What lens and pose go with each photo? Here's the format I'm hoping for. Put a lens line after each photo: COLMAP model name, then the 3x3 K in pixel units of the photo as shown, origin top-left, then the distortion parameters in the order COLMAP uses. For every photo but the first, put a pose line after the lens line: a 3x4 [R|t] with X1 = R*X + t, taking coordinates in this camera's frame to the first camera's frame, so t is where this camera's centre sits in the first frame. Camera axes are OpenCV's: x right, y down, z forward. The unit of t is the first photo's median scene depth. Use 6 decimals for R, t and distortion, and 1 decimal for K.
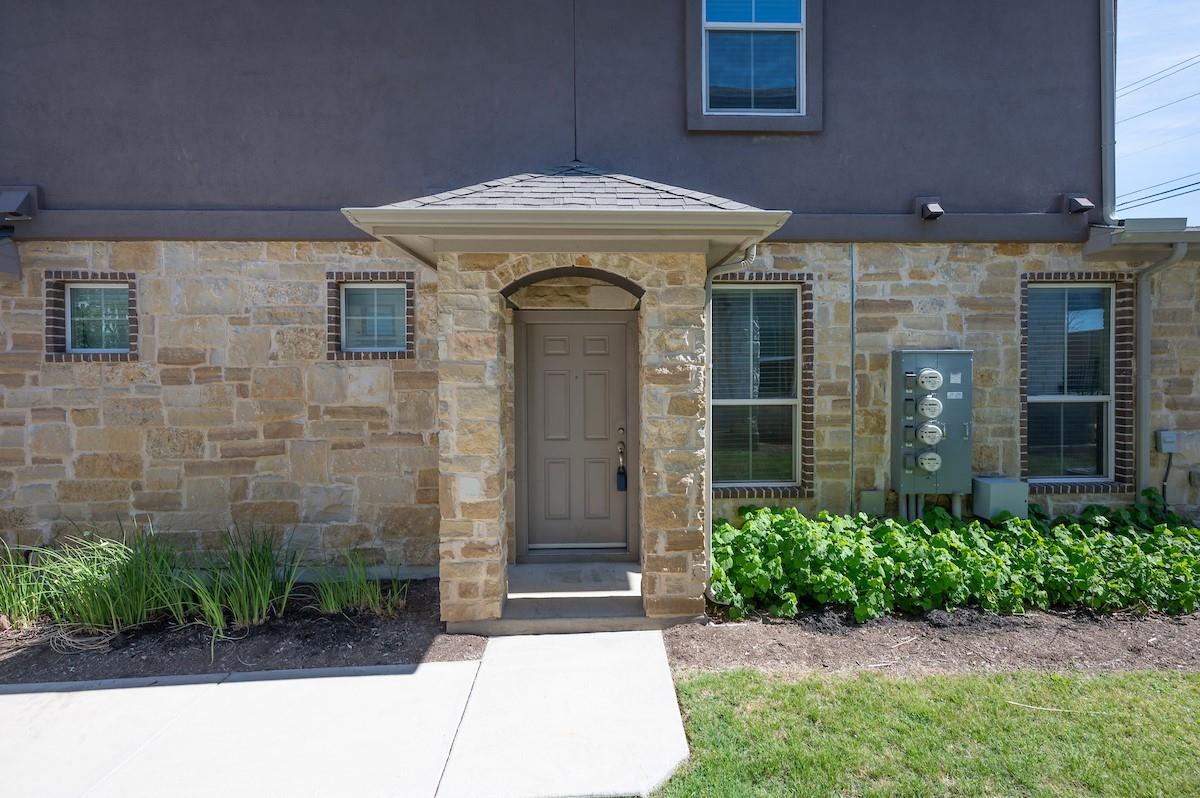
lens RADIAL K [[571.0, 0, 598.2], [0, 571.0, 392.3], [0, 0, 1]] dist [-0.000293, 0.000617]
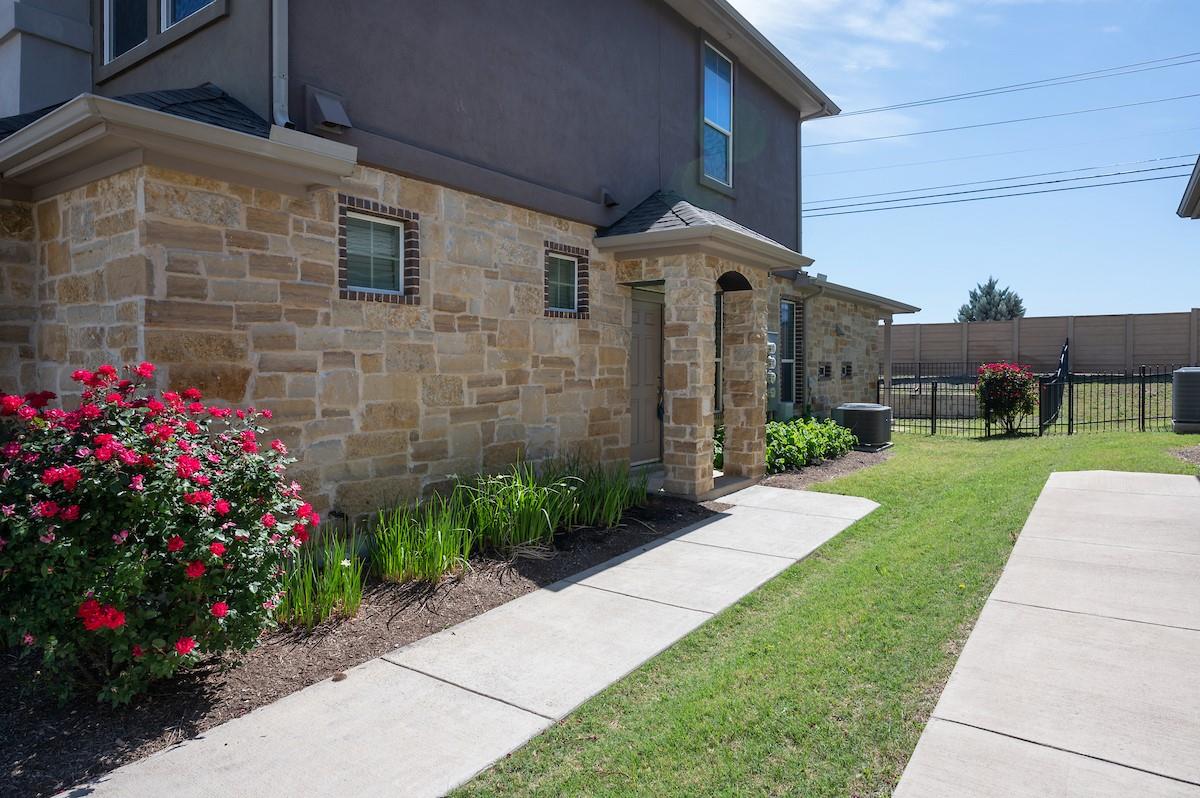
lens RADIAL K [[720.2, 0, 600.1], [0, 720.2, 367.0], [0, 0, 1]] dist [0.004353, 0.001380]
pose [[0.613799, 0.007475, 0.789427, -1.568021], [0.003406, 0.999921, -0.012117, 0.064563], [-0.789455, 0.010126, 0.613725, 0.016971]]
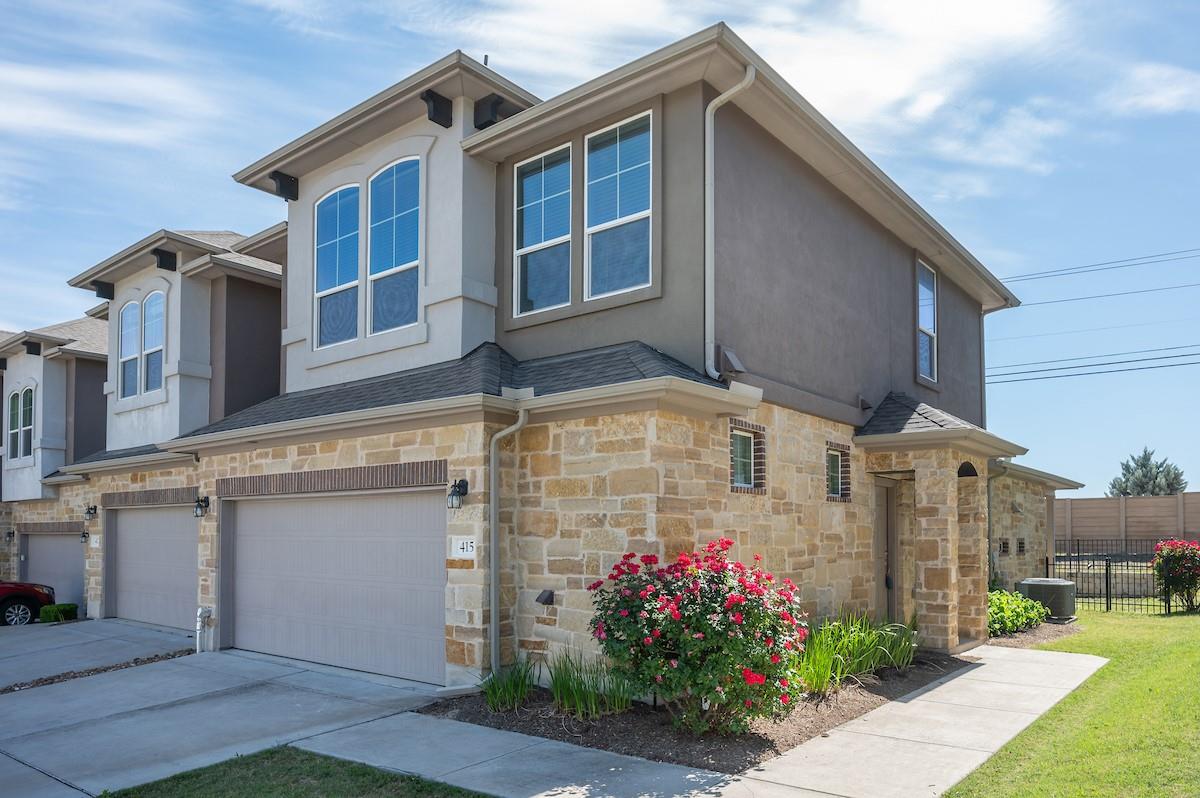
lens RADIAL K [[815.7, 0, 599.3], [0, 815.7, 504.2], [0, 0, 1]] dist [0.020859, 0.000163]
pose [[0.665998, 0.045009, 0.744595, -2.413027], [-0.000991, 0.998231, -0.059454, 0.074938], [-0.745953, 0.038859, 0.664864, 0.056846]]
